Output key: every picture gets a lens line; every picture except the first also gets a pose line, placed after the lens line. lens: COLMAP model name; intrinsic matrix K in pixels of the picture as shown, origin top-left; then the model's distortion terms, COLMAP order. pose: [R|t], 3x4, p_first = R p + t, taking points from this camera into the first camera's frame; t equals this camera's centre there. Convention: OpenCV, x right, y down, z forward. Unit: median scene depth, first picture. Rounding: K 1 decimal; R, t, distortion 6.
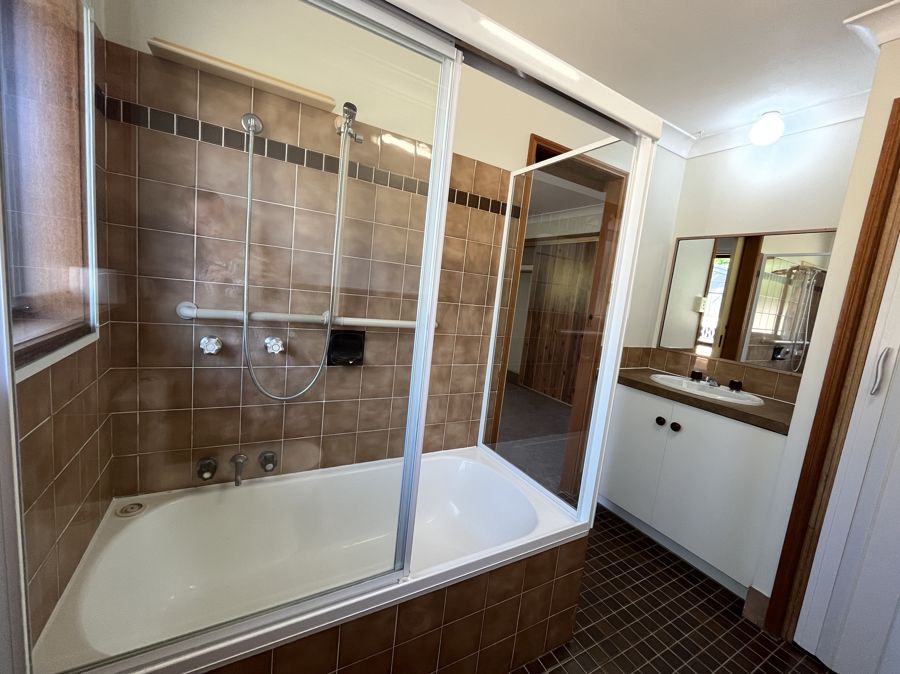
lens RADIAL K [[364.6, 0, 450.2], [0, 364.6, 336.7], [0, 0, 1]] dist [-0.004579, 0.000409]
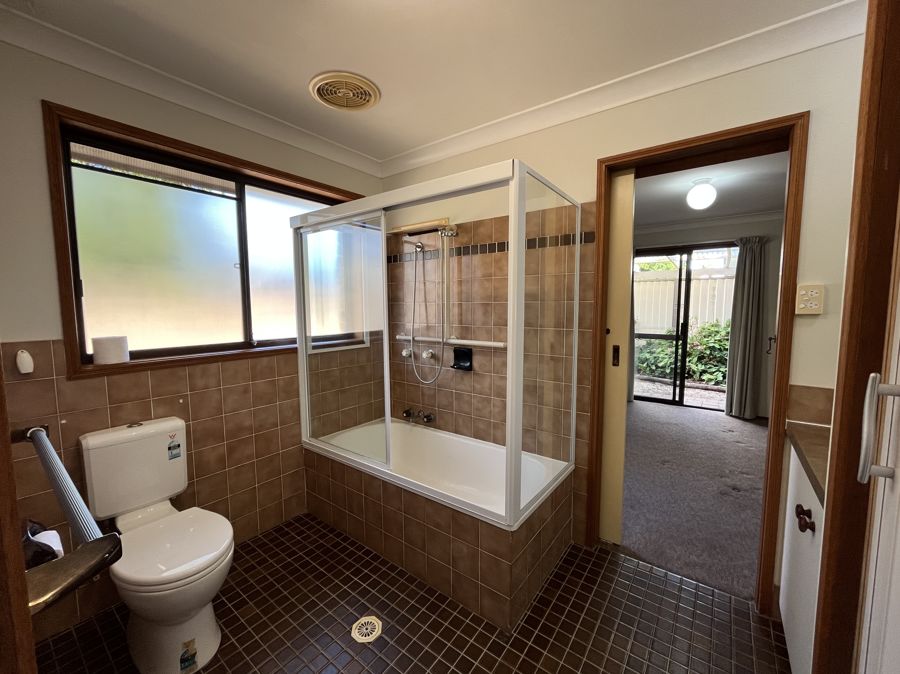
lens RADIAL K [[364.6, 0, 450.8], [0, 364.6, 337.3], [0, 0, 1]] dist [-0.004579, 0.000409]
pose [[0.401185, -0.030379, -0.915493, 1.100672], [-0.074608, 0.995045, -0.065713, 0.043695], [0.912954, 0.094666, 0.396930, 0.291355]]
